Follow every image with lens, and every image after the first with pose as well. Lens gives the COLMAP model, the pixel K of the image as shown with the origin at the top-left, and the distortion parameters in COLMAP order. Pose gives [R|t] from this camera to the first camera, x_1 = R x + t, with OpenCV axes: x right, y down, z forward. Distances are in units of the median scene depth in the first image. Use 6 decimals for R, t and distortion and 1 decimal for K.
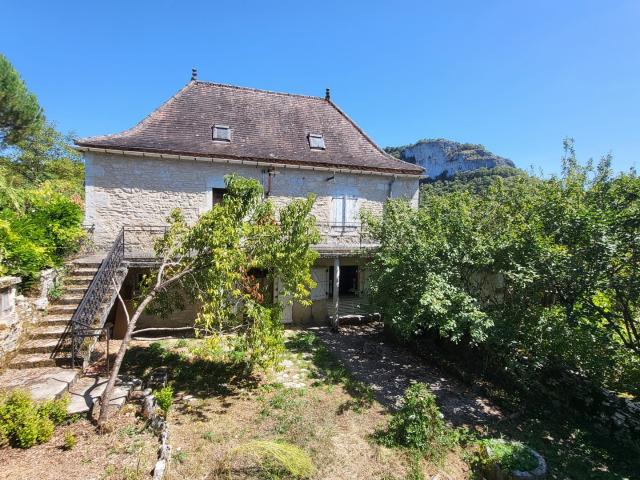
lens RADIAL K [[311.0, 0, 320.9], [0, 311.0, 240.1], [0, 0, 1]] dist [0.004321, -0.000458]
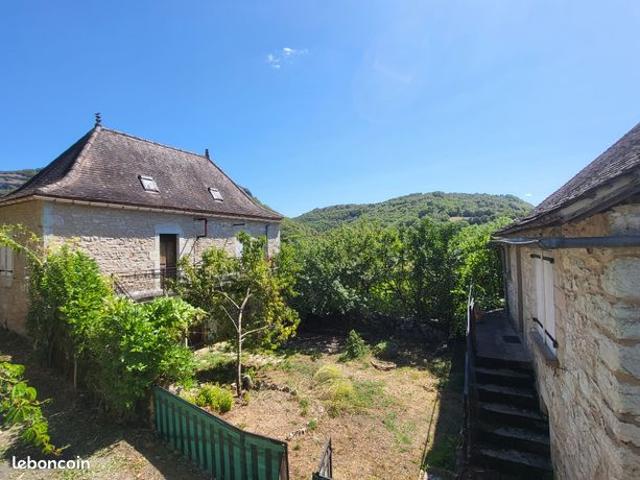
lens RADIAL K [[311.0, 0, 318.6], [0, 311.0, 240.3], [0, 0, 1]] dist [0.004321, -0.000458]
pose [[0.722725, -0.028149, 0.690562, -0.751299], [0.076531, 0.996285, -0.039484, -0.053352], [-0.686885, 0.081386, 0.722195, -0.257824]]
